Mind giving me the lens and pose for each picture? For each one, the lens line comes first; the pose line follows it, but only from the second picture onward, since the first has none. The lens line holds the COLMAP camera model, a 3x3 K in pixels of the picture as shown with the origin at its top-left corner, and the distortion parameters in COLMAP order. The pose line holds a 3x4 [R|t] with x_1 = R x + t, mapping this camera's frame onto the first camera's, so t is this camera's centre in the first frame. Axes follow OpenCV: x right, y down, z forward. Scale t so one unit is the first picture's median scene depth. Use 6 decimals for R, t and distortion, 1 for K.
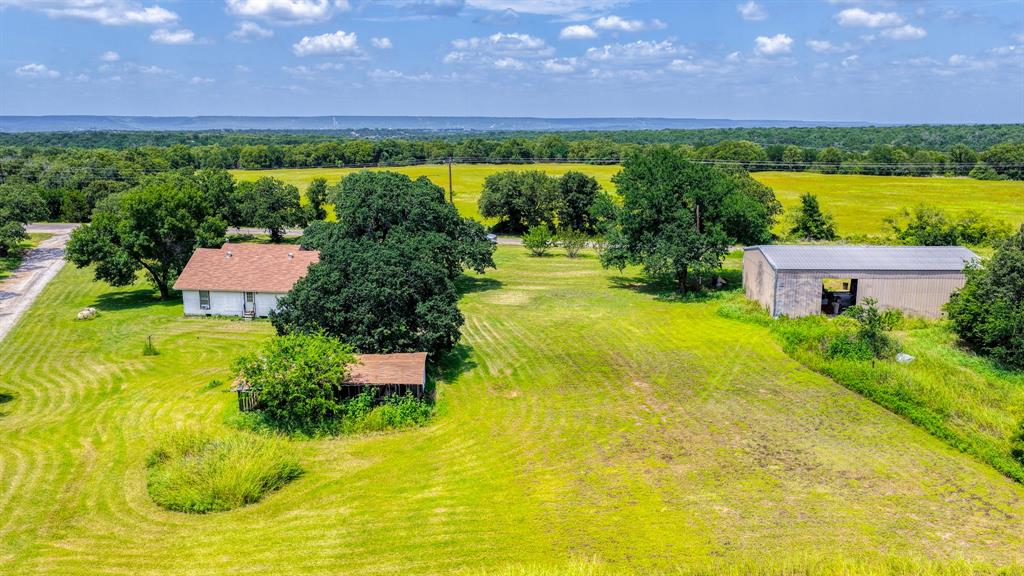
lens RADIAL K [[862.8, 0, 509.3], [0, 862.8, 291.0], [0, 0, 1]] dist [0.008310, 0.016029]
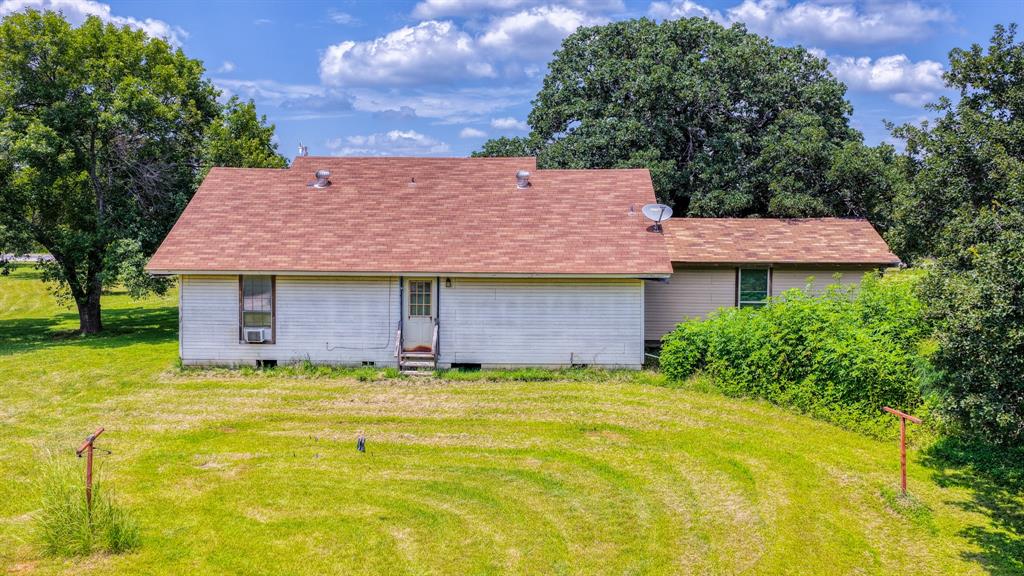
lens RADIAL K [[862.8, 0, 515.9], [0, 862.8, 285.6], [0, 0, 1]] dist [0.008310, 0.016029]
pose [[0.992018, 0.000365, 0.126098, -0.303635], [0.014186, 0.993325, -0.114474, 0.036620], [-0.125298, 0.115349, 0.985391, 0.701981]]
